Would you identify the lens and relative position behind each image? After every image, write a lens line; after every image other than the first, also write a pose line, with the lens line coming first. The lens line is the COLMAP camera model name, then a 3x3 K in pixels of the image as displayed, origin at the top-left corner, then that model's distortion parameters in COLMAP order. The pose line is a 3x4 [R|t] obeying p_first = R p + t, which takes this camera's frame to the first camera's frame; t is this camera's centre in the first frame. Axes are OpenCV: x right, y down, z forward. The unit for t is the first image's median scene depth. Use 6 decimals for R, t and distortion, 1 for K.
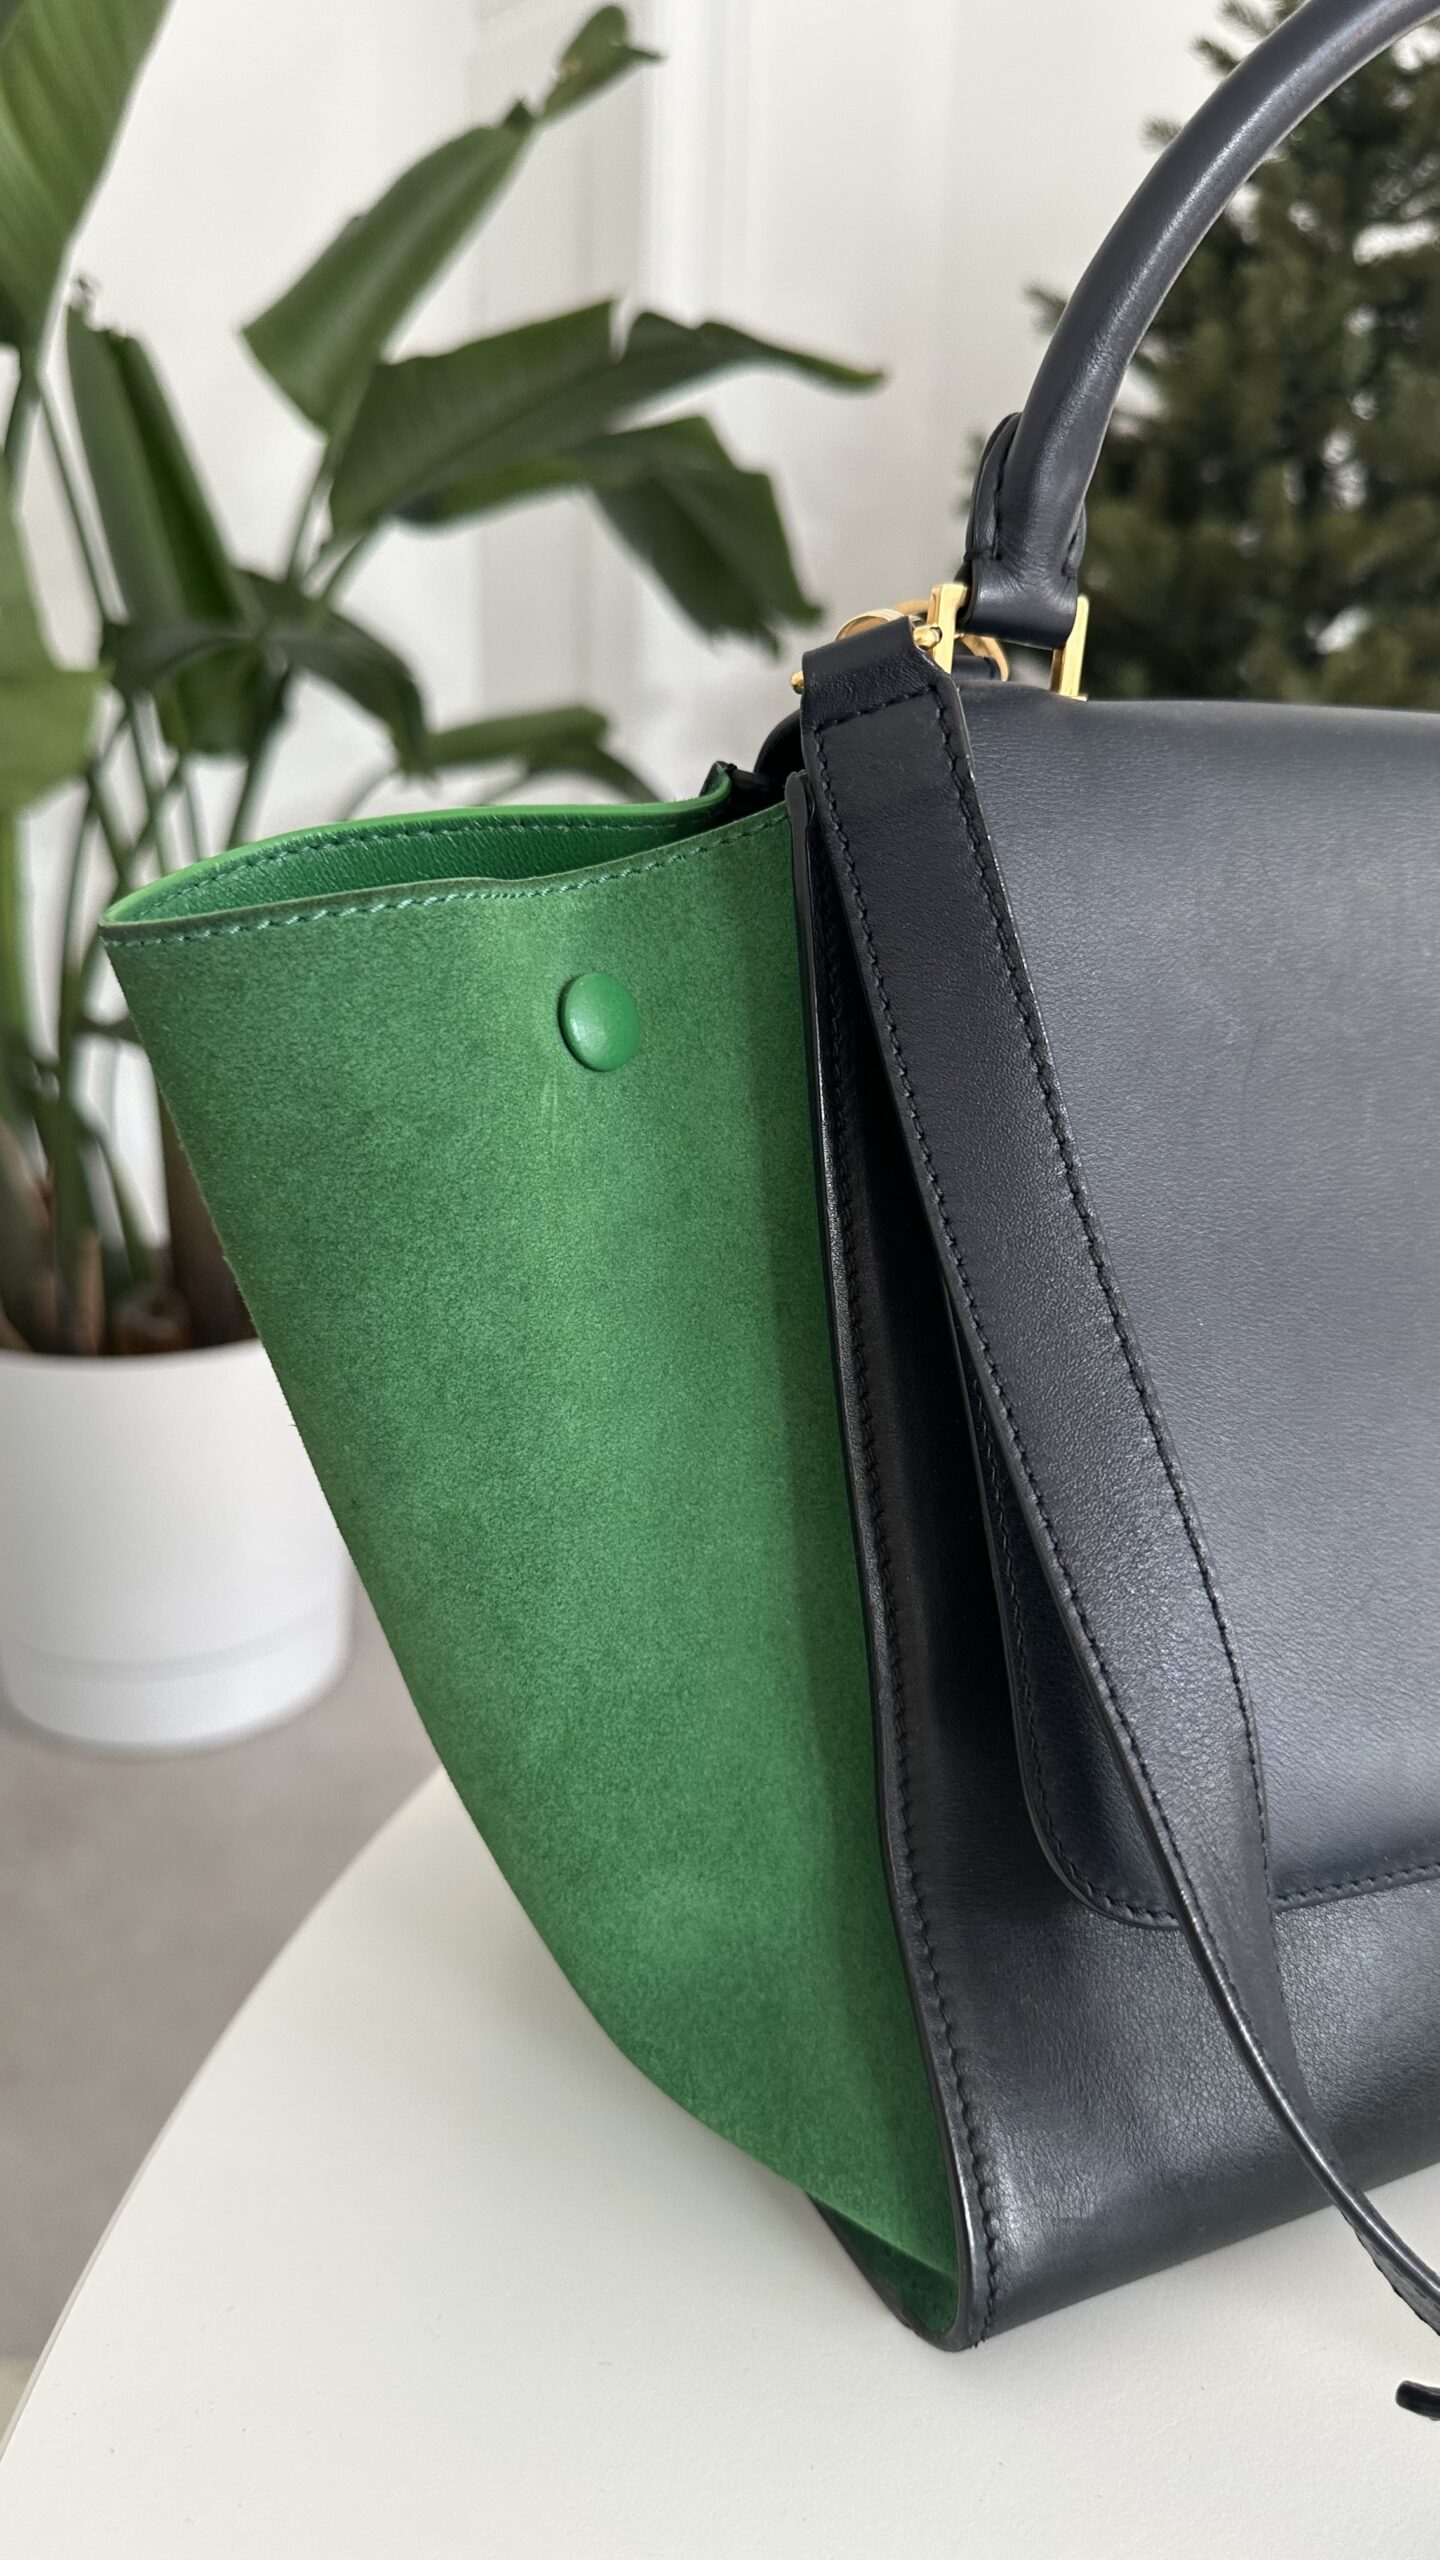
lens RADIAL K [[1907.8, 0, 755.3], [0, 1907.8, 1232.4], [0, 0, 1]] dist [0.059521, -0.071693]
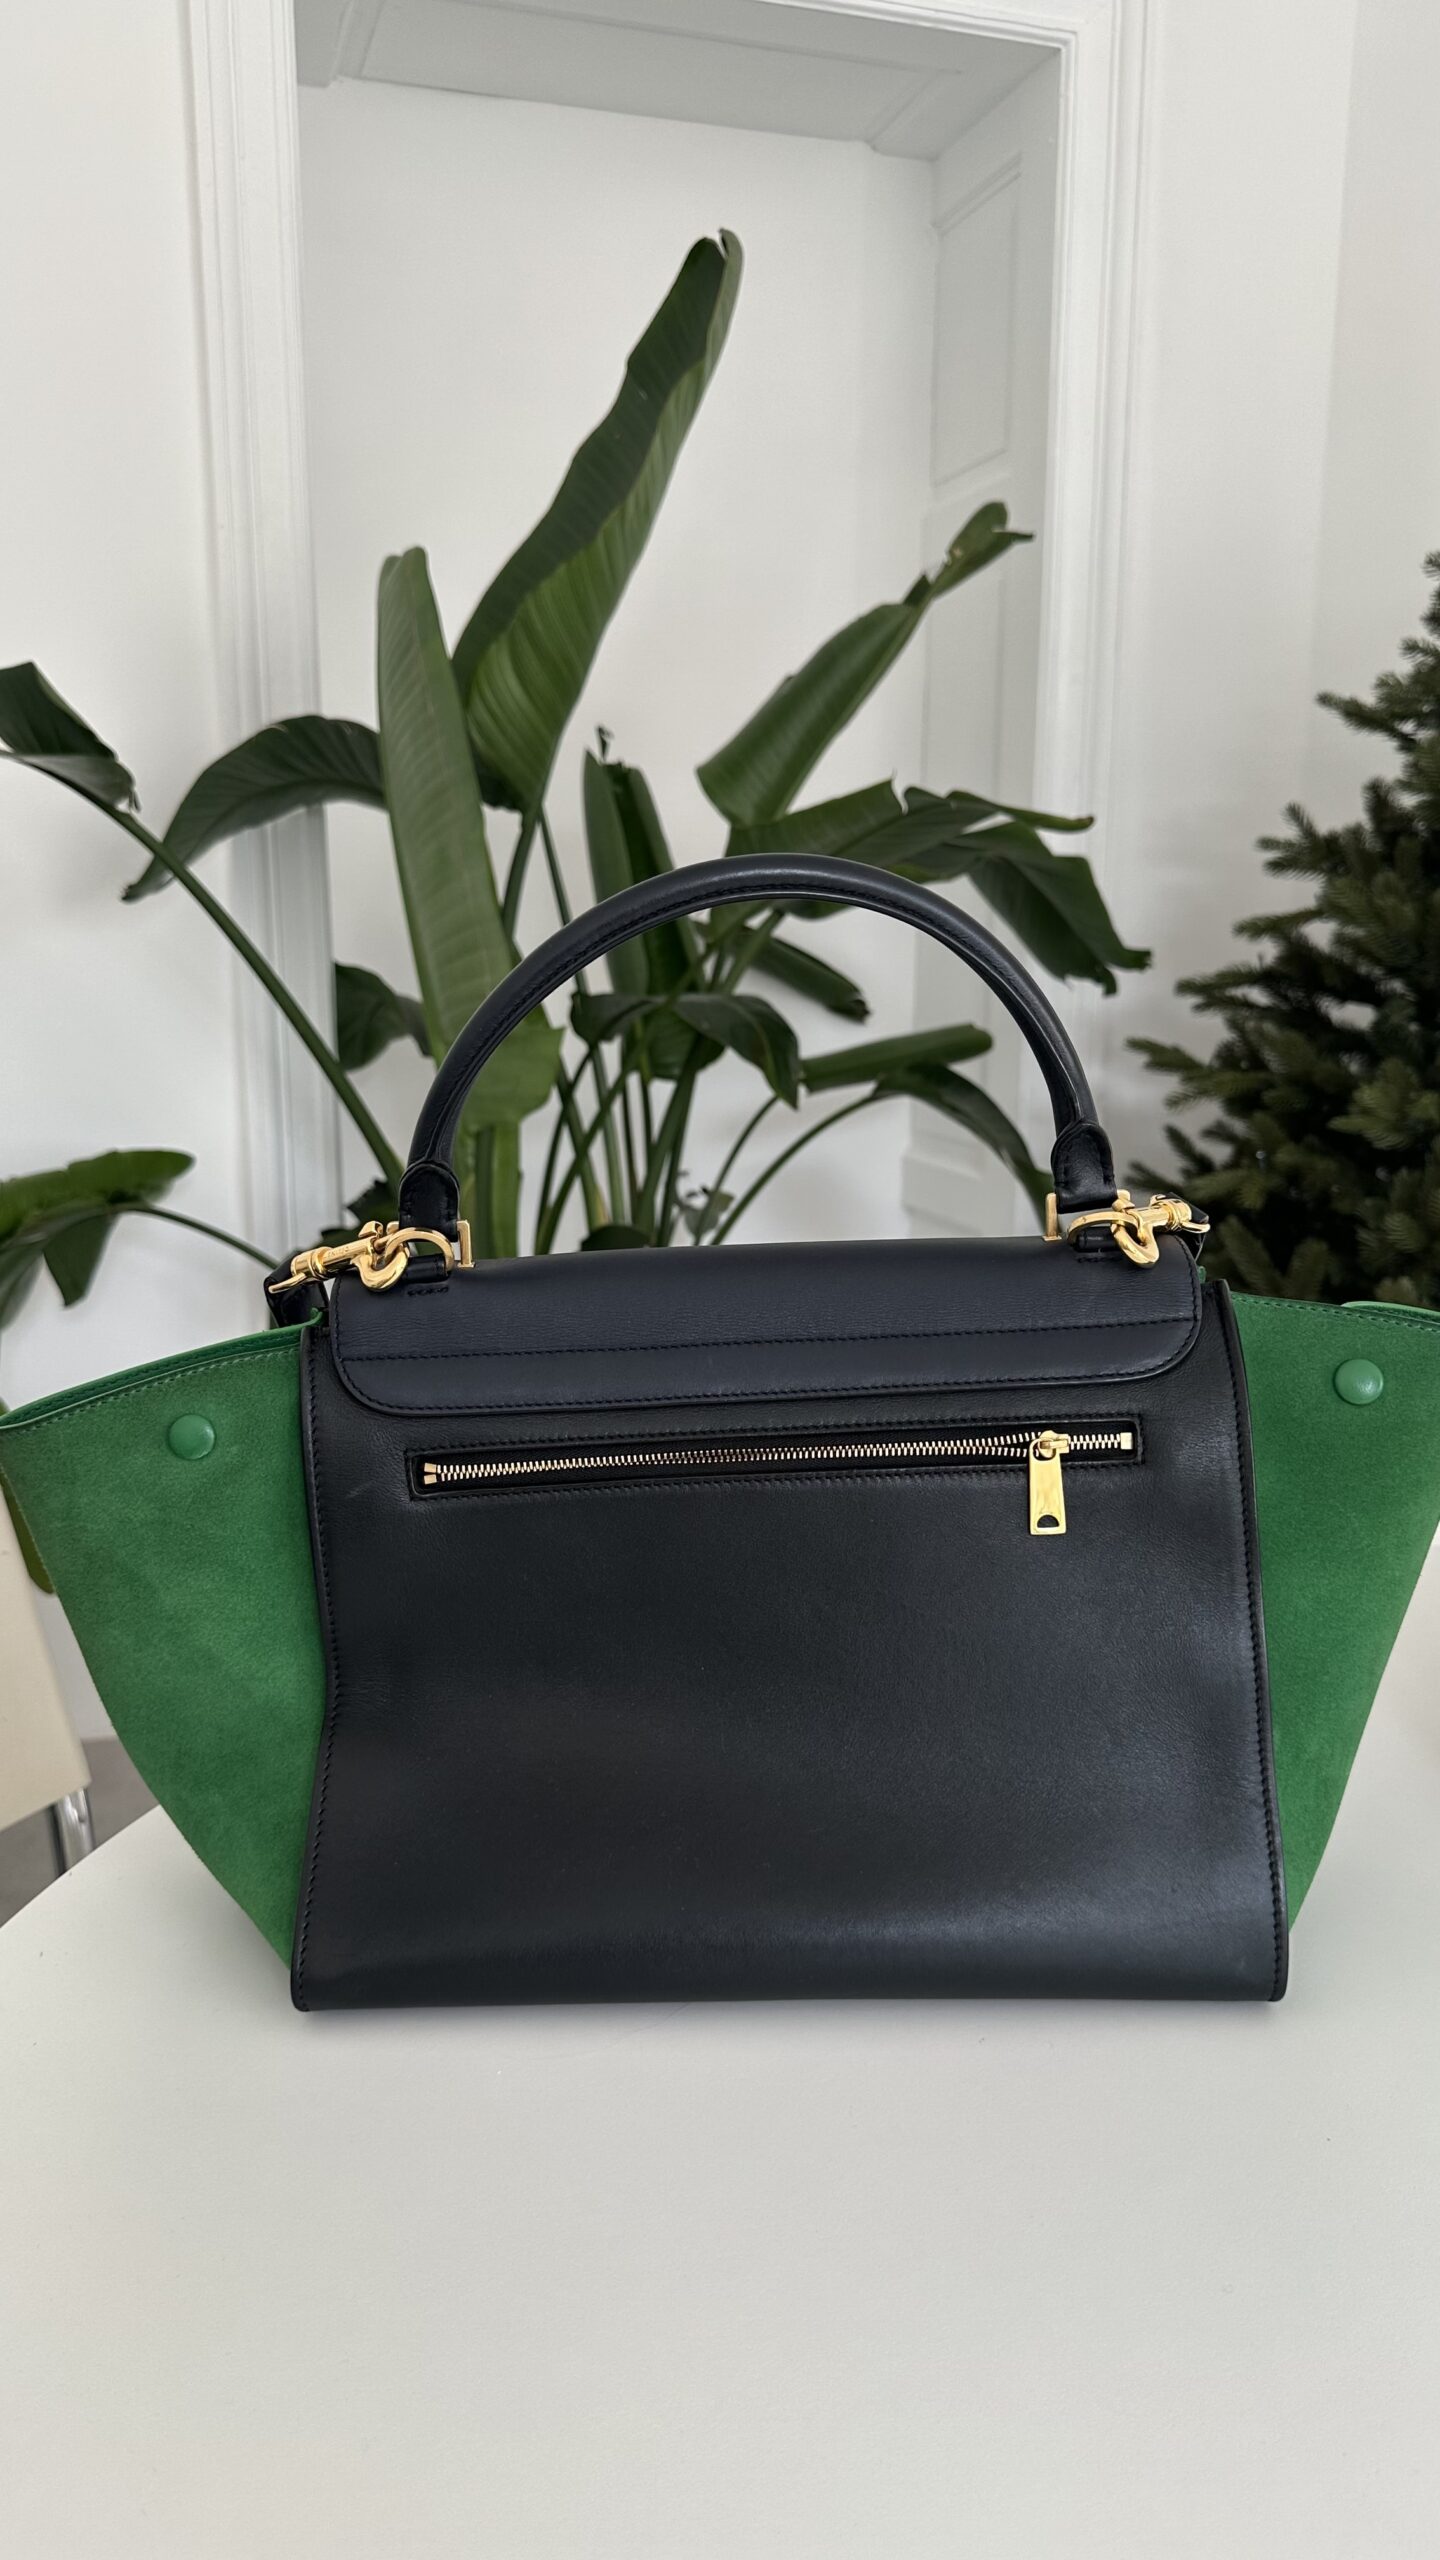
lens RADIAL K [[1861.6, 0, 747.1], [0, 1861.6, 1244.5], [0, 0, 1]] dist [0.088471, -0.005072]
pose [[0.953639, 0.032718, -0.299168, 1.093230], [-0.068009, 0.991787, -0.108324, 0.038824], [0.293166, 0.123648, 0.948032, -1.269473]]
